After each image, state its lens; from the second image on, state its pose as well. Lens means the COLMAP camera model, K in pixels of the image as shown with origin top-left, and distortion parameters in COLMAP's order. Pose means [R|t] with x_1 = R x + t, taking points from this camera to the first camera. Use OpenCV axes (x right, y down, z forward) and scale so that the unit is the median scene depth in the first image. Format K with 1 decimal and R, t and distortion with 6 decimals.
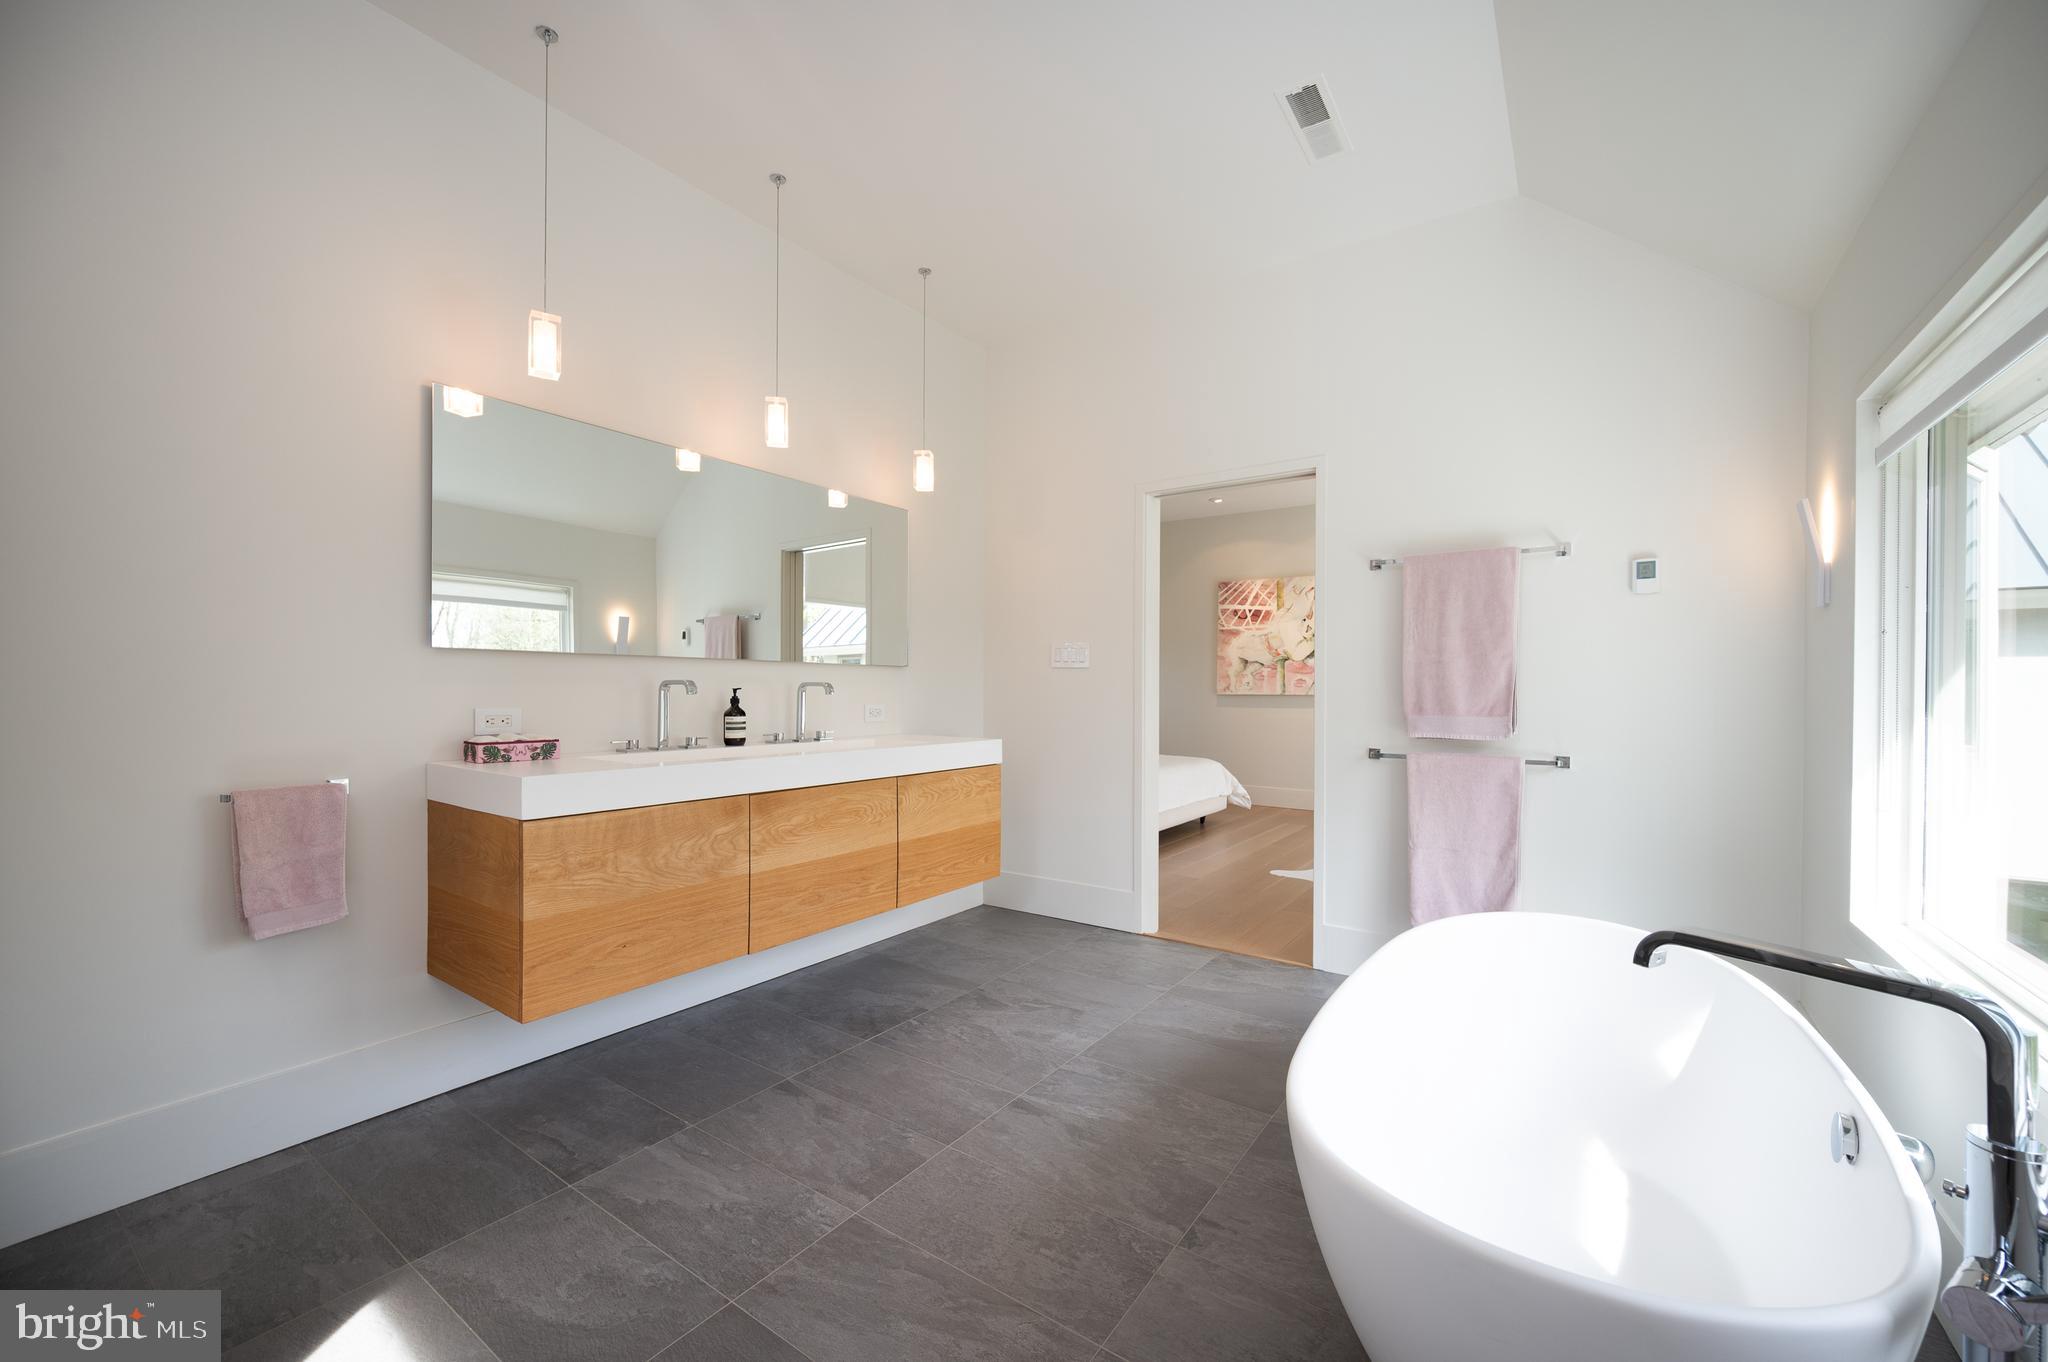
lens RADIAL K [[816.4, 0, 1026.2], [0, 816.4, 681.8], [0, 0, 1]] dist [0.000004, -0.000362]
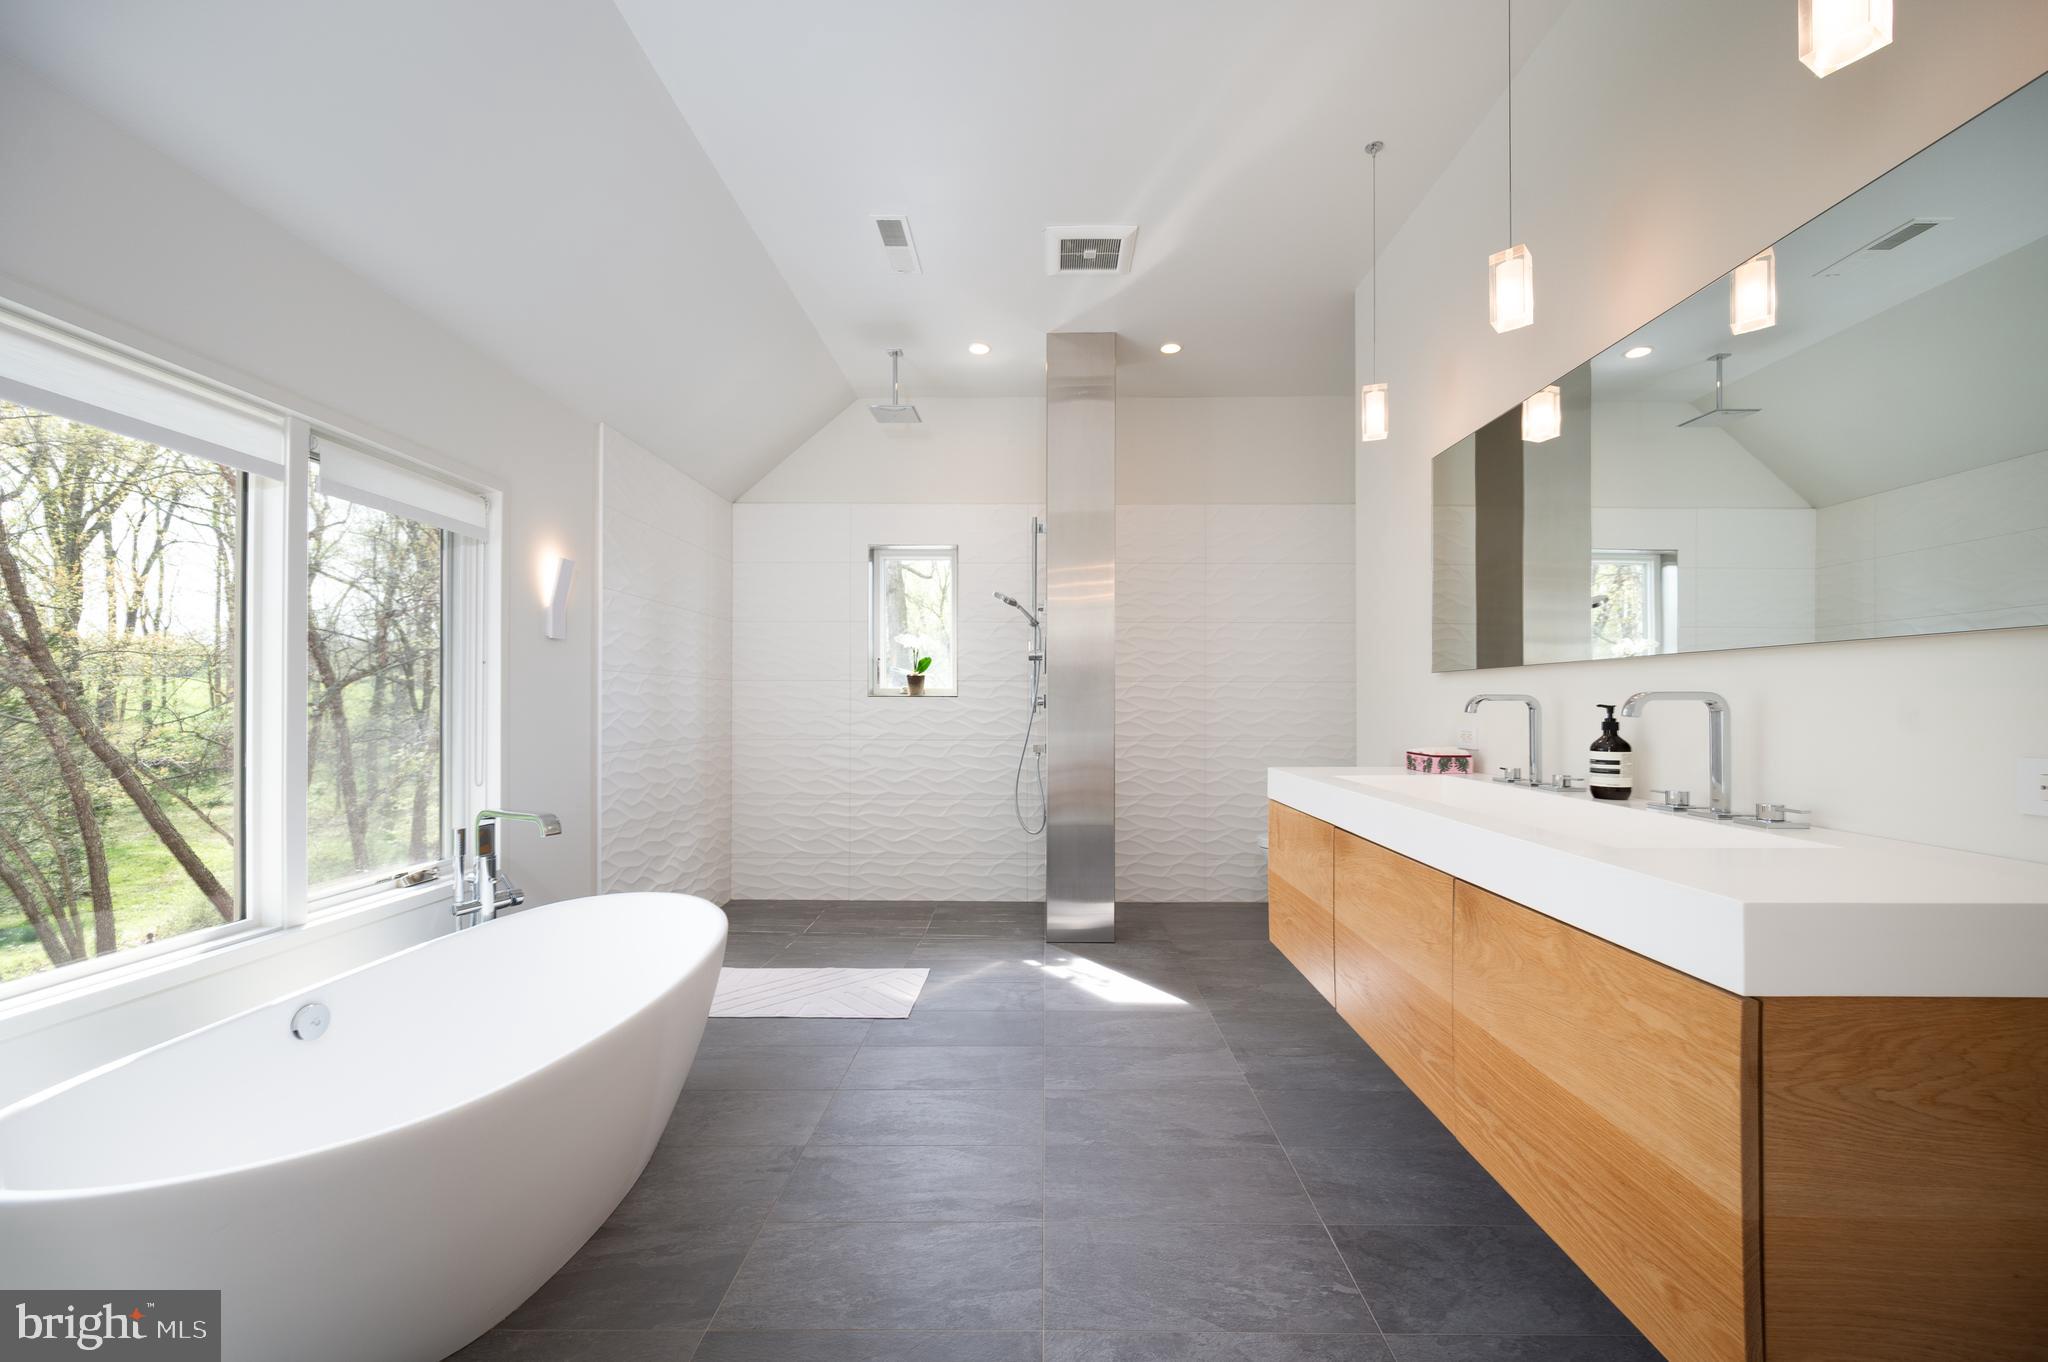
lens RADIAL K [[816.4, 0, 1038.7], [0, 816.4, 692.8], [0, 0, 1]] dist [0.000004, -0.000362]
pose [[-0.821280, -0.015059, -0.570327, 0.229758], [-0.006493, 0.999834, -0.017051, 0.007815], [0.570489, -0.010301, -0.821241, 0.840817]]
